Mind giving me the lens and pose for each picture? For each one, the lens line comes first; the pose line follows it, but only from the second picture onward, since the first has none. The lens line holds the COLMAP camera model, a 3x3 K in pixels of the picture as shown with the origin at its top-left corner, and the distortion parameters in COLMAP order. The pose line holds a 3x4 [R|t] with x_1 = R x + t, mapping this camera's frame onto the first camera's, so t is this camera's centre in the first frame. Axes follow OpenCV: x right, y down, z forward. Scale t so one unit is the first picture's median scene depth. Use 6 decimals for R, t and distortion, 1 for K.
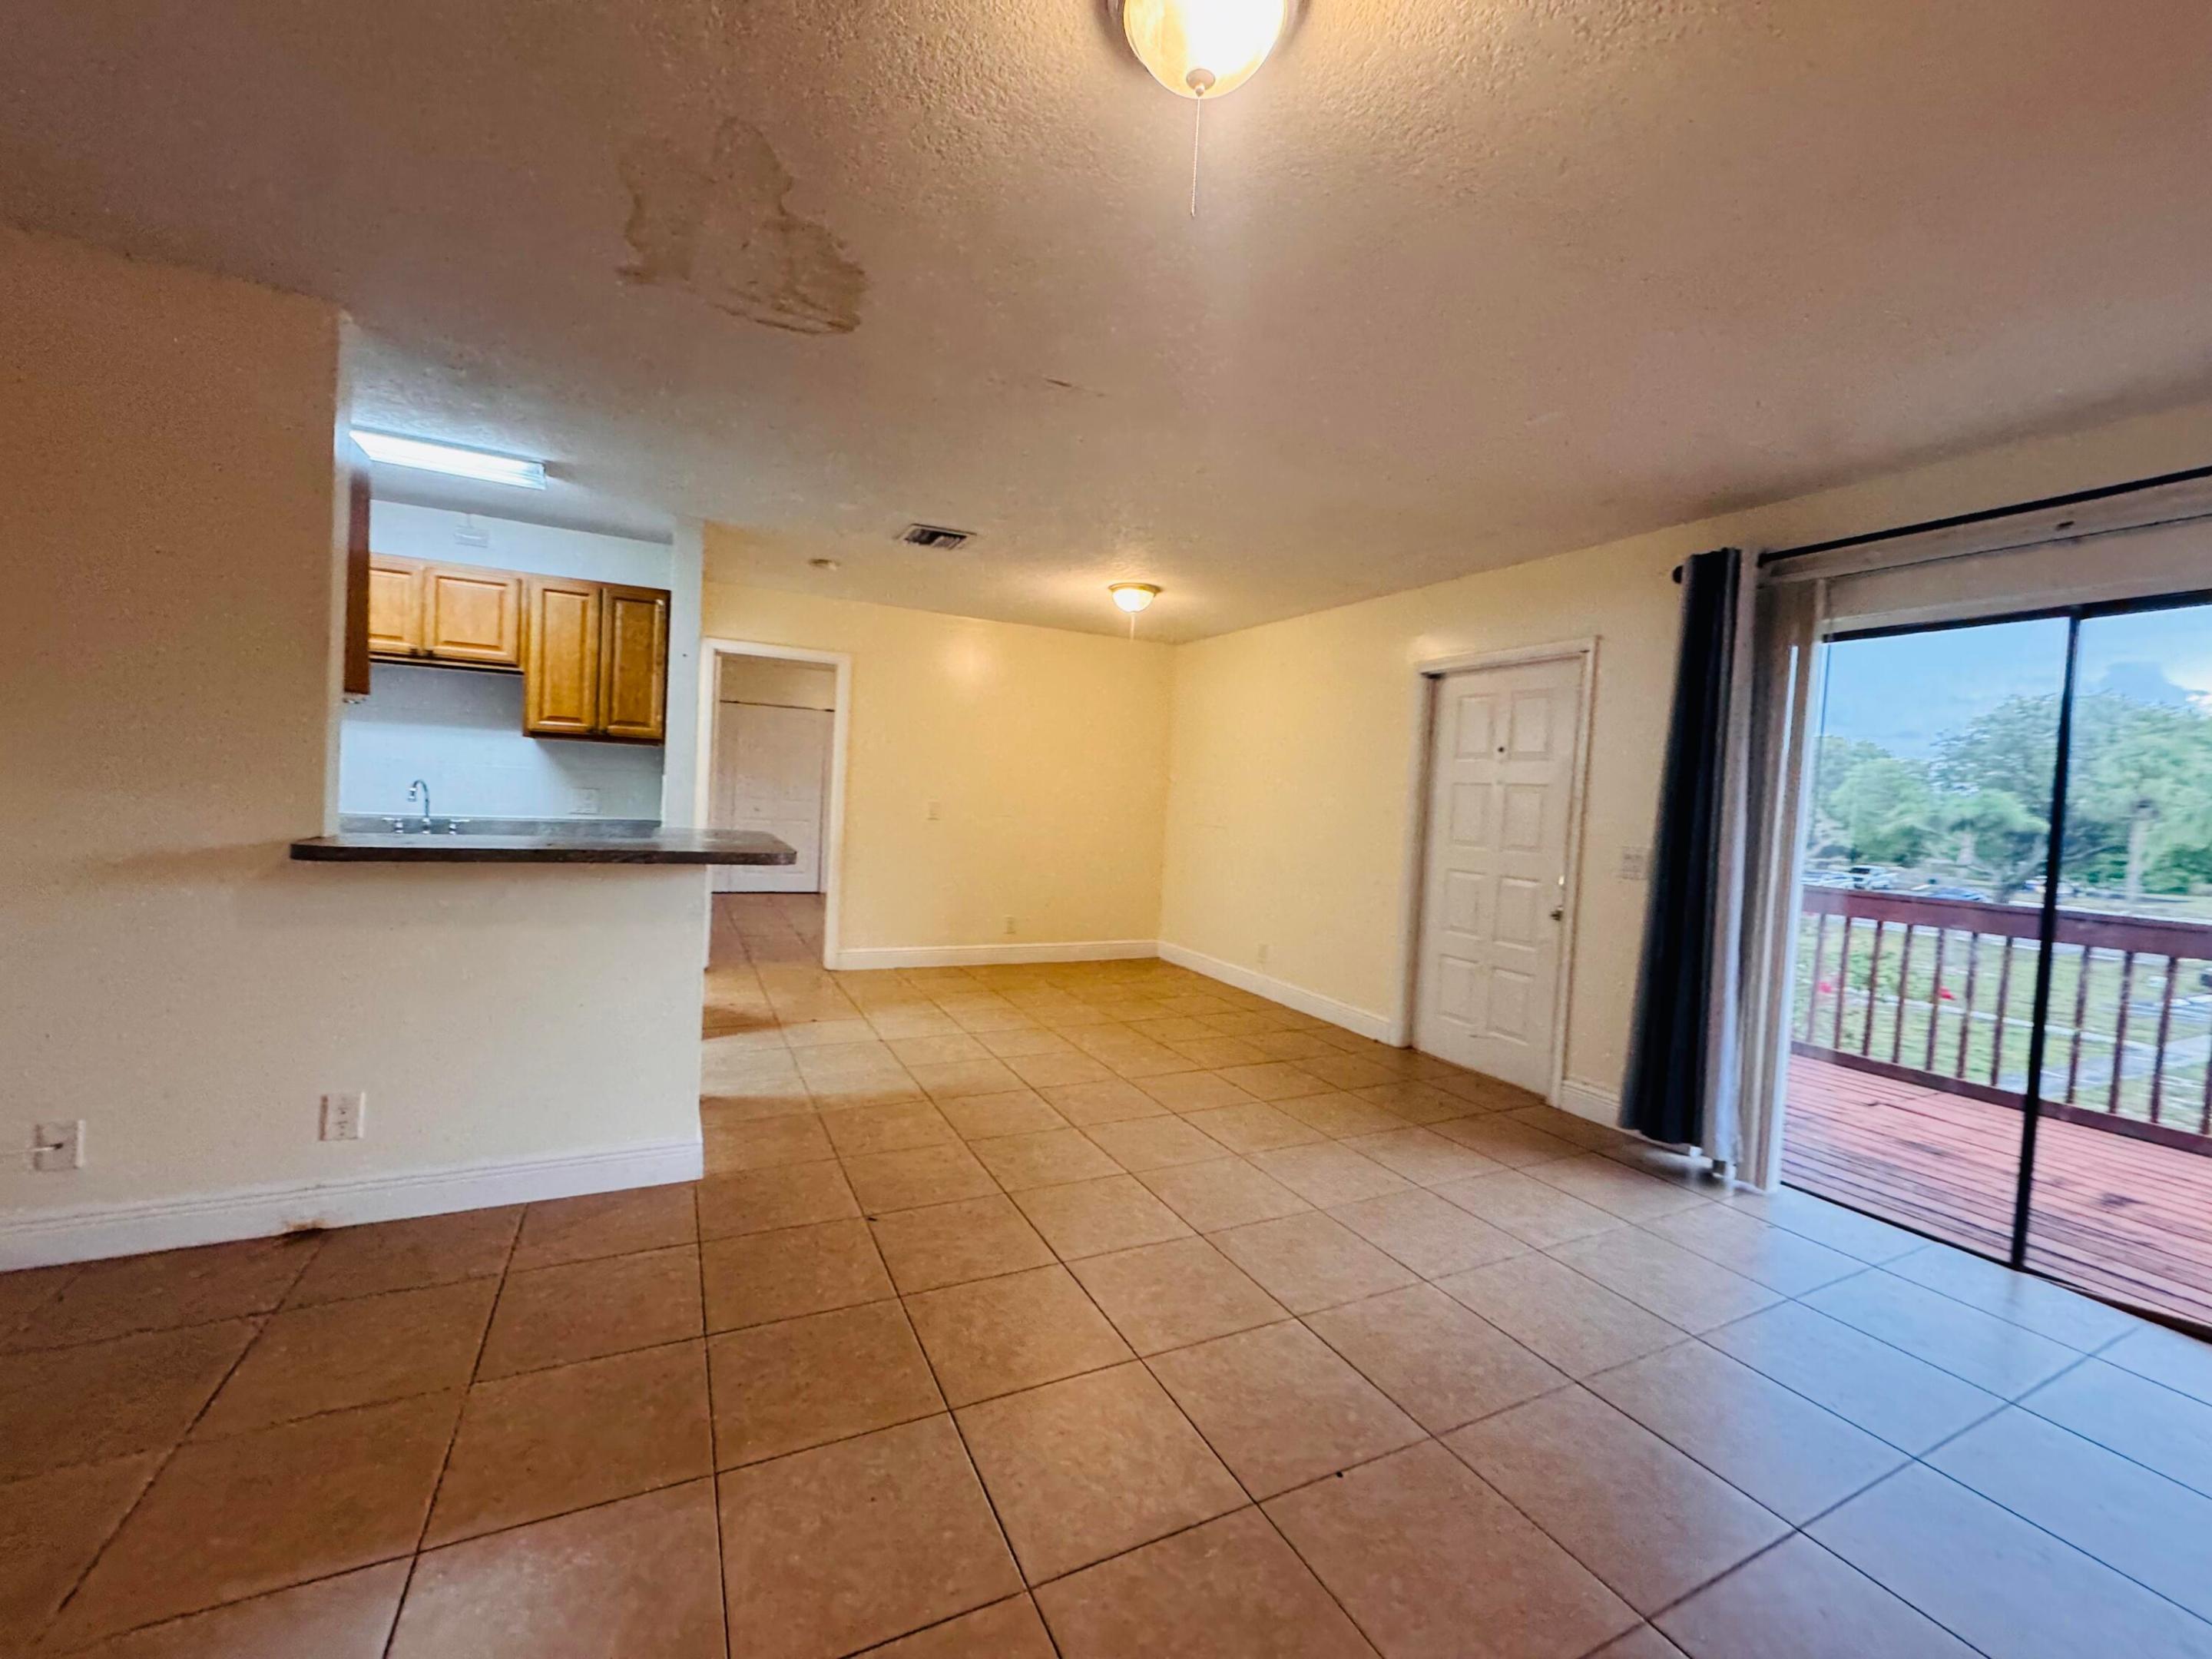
lens RADIAL K [[889.3, 0, 1101.5], [0, 889.3, 827.1], [0, 0, 1]] dist [-0.004189, 0.000384]
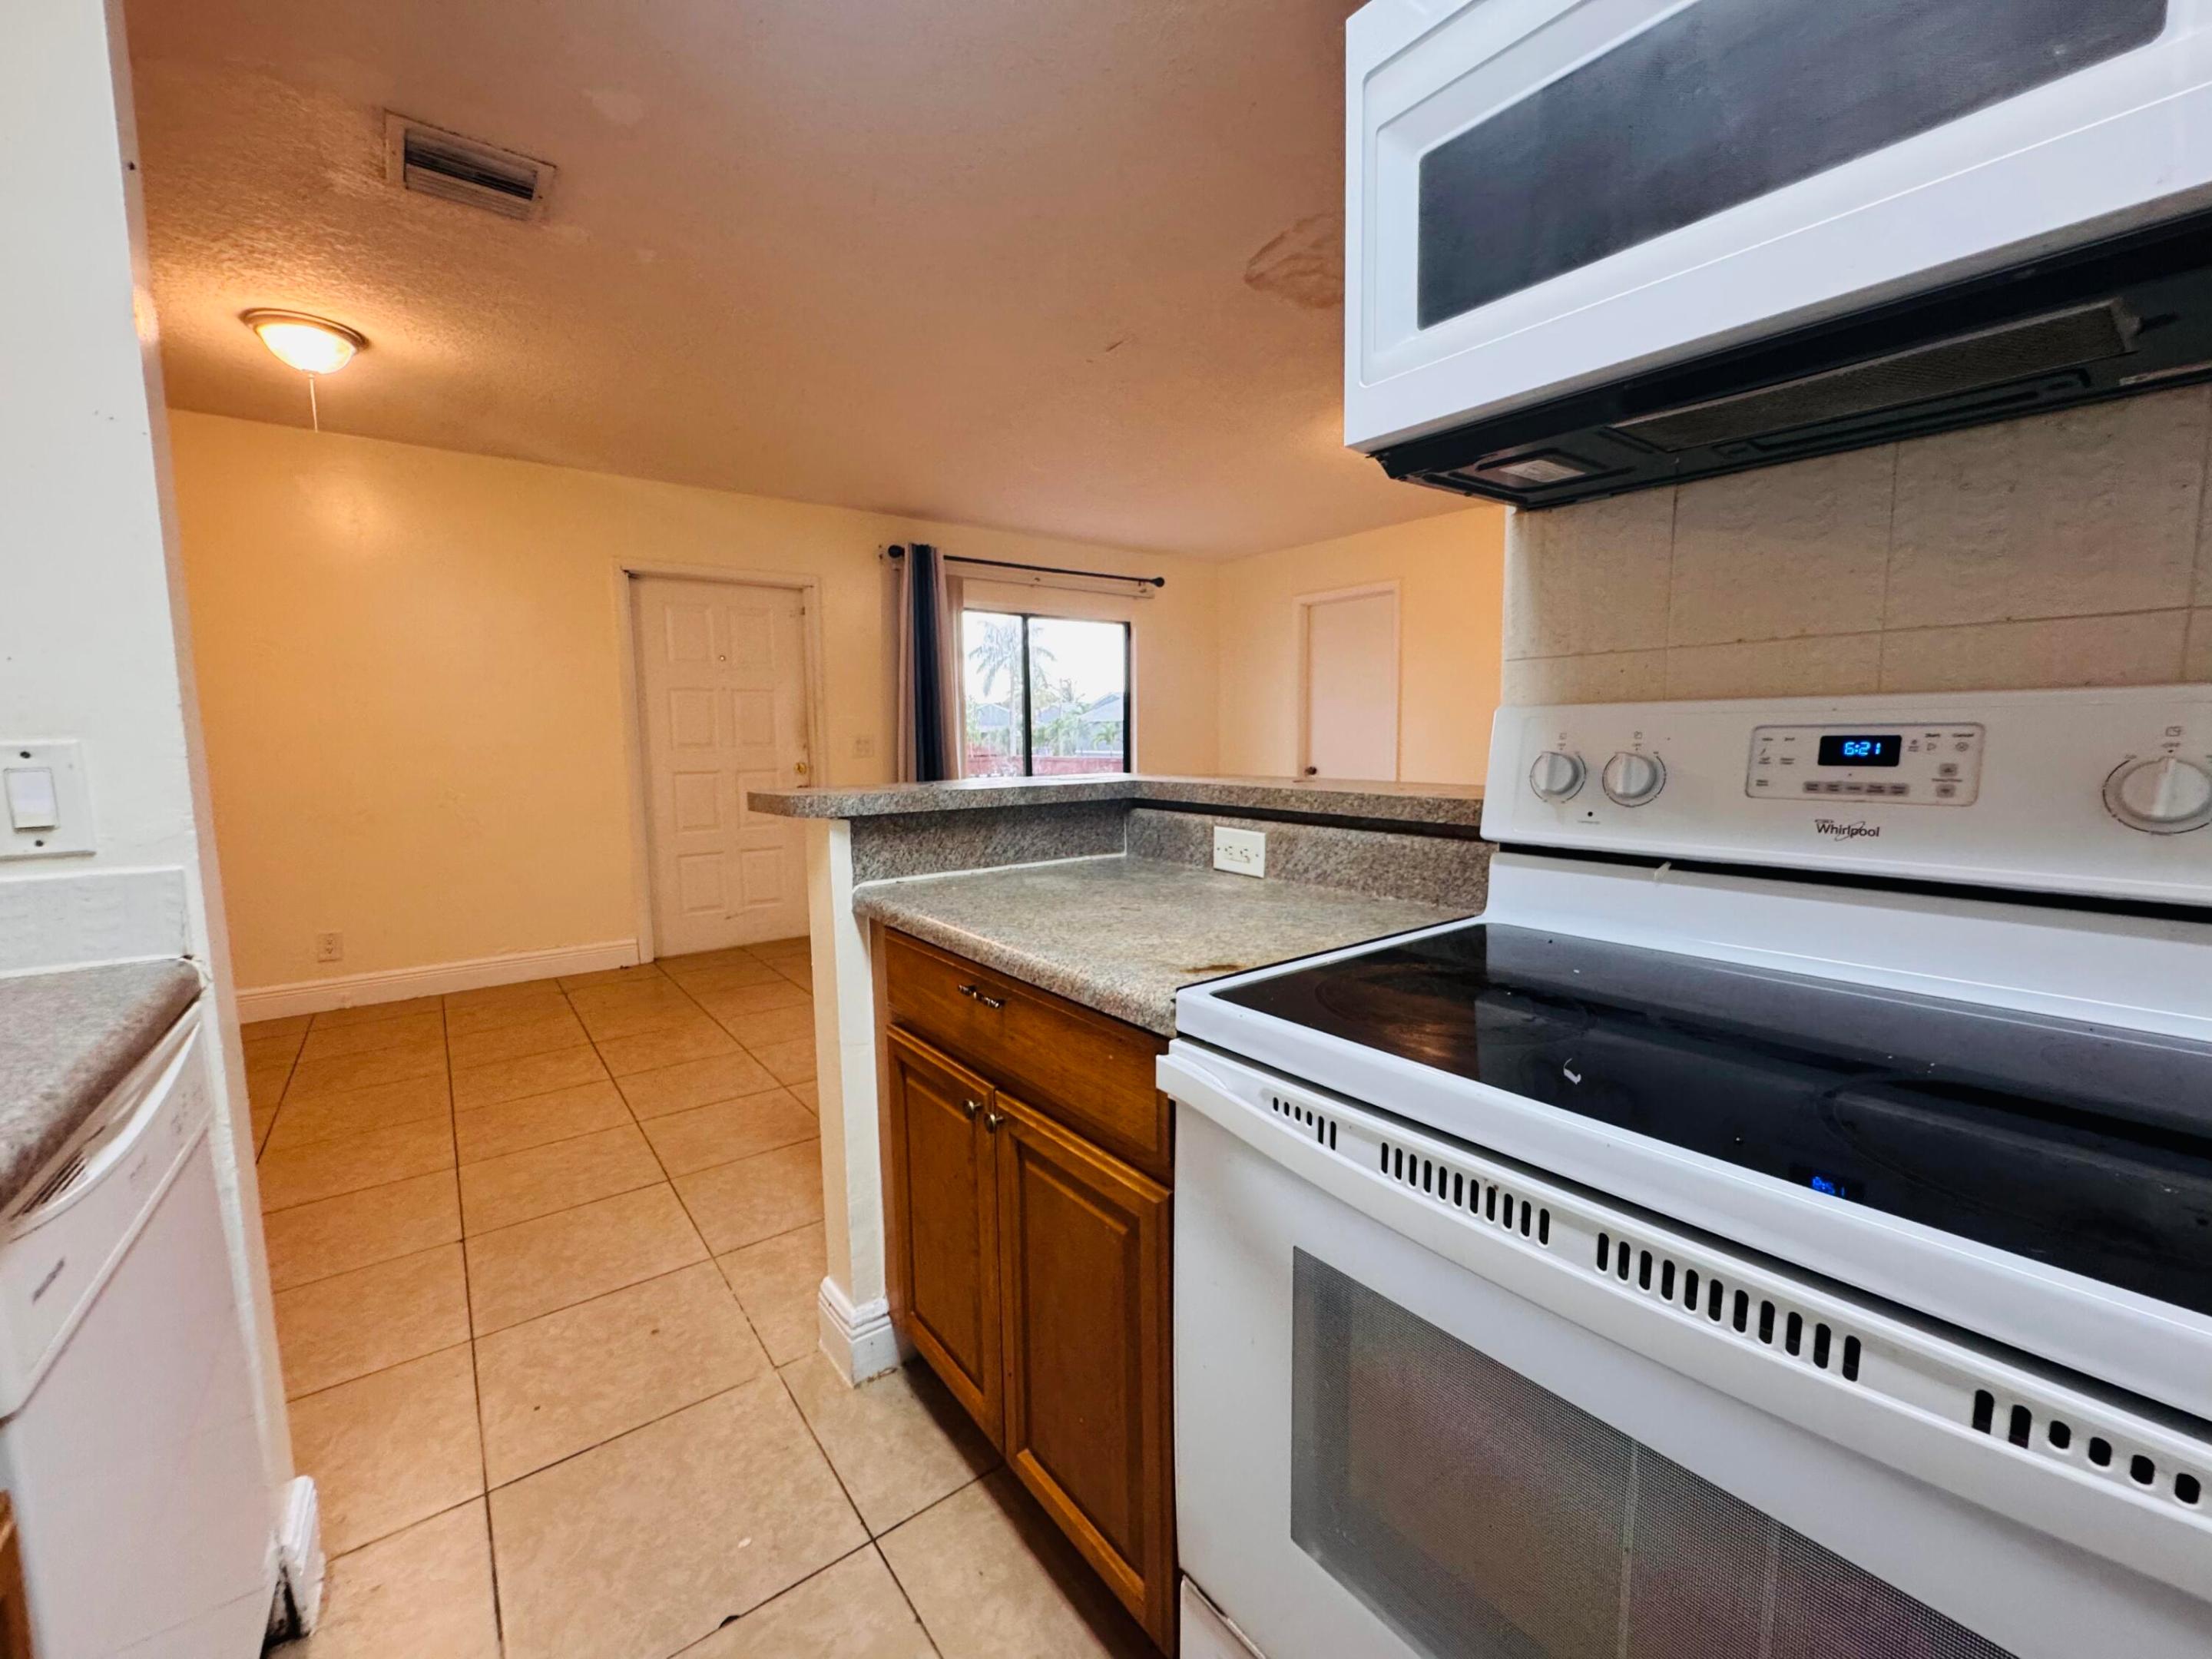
lens RADIAL K [[889.2, 0, 1100.8], [0, 889.2, 827.8], [0, 0, 1]] dist [-0.005138, 0.000129]
pose [[-0.194579, -0.151312, 0.969146, -0.826095], [0.039867, 0.985994, 0.161947, -0.042828], [-0.980076, 0.070148, -0.185822, 0.830453]]
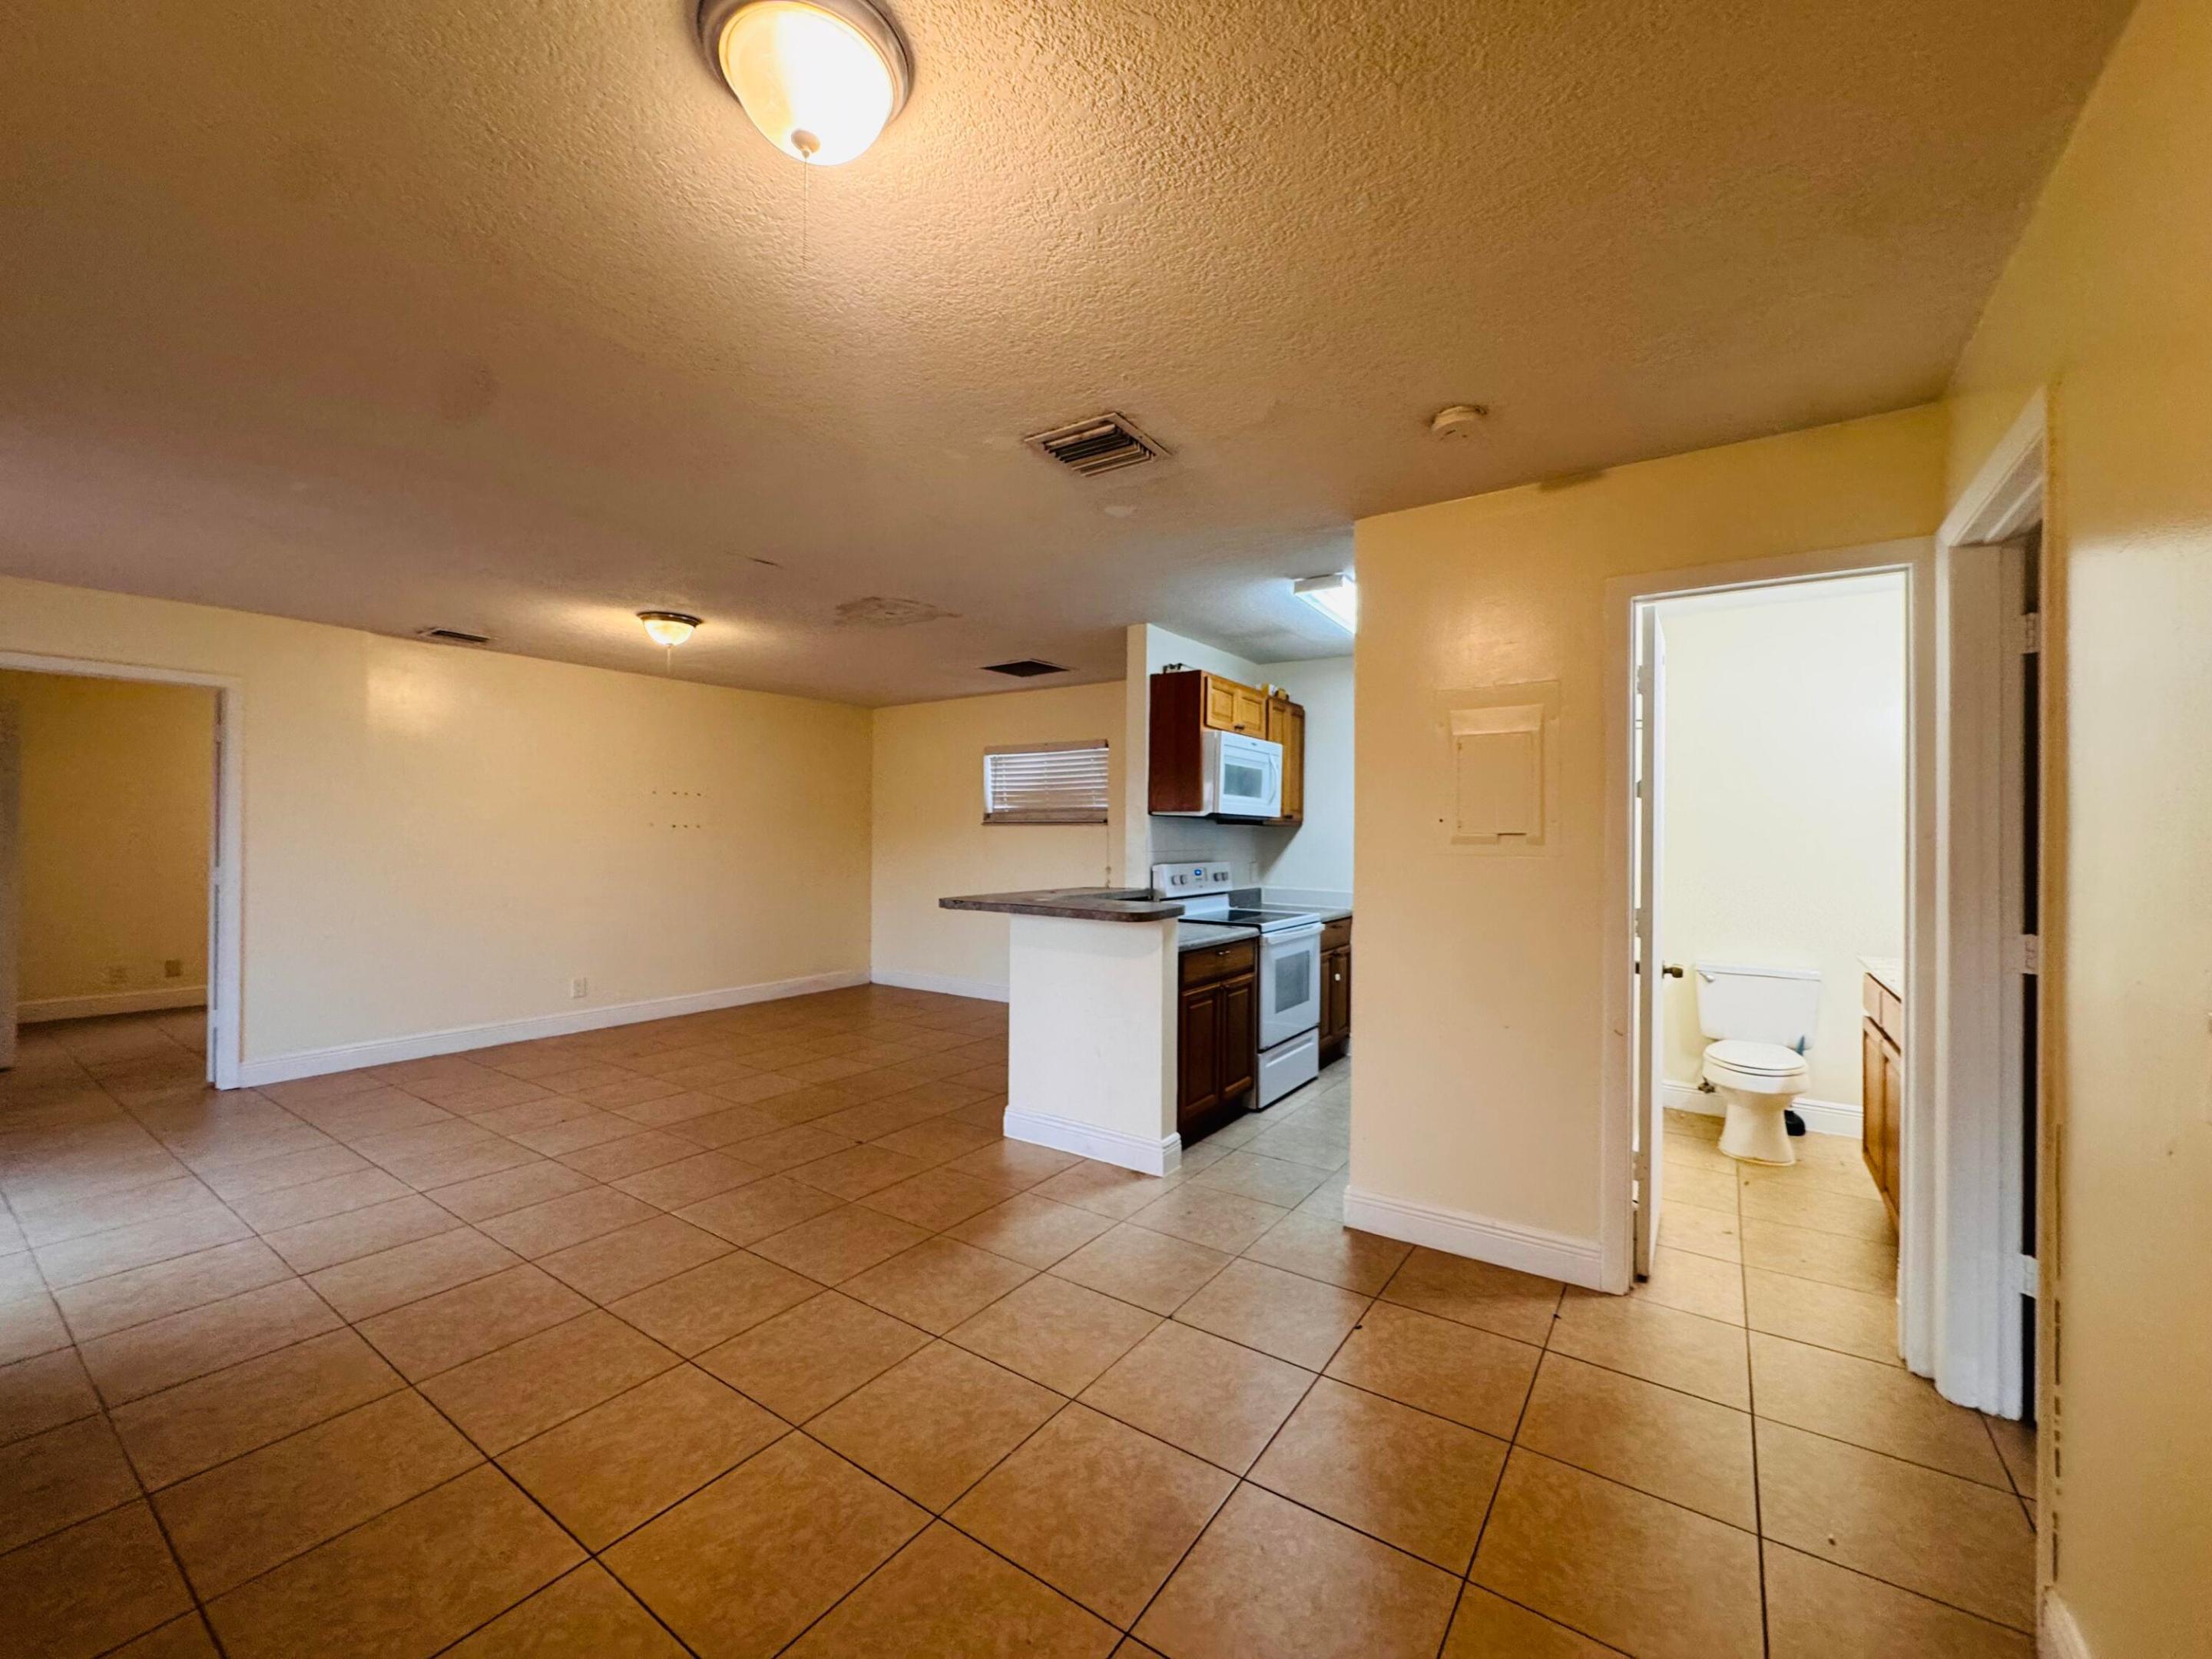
lens RADIAL K [[889.3, 0, 1101.5], [0, 889.3, 827.1], [0, 0, 1]] dist [-0.004189, 0.000384]
pose [[-0.872825, -0.061244, -0.484175, 0.091271], [-0.071702, 0.997421, 0.003091, -0.076939], [0.482737, 0.037414, -0.874966, 1.637884]]
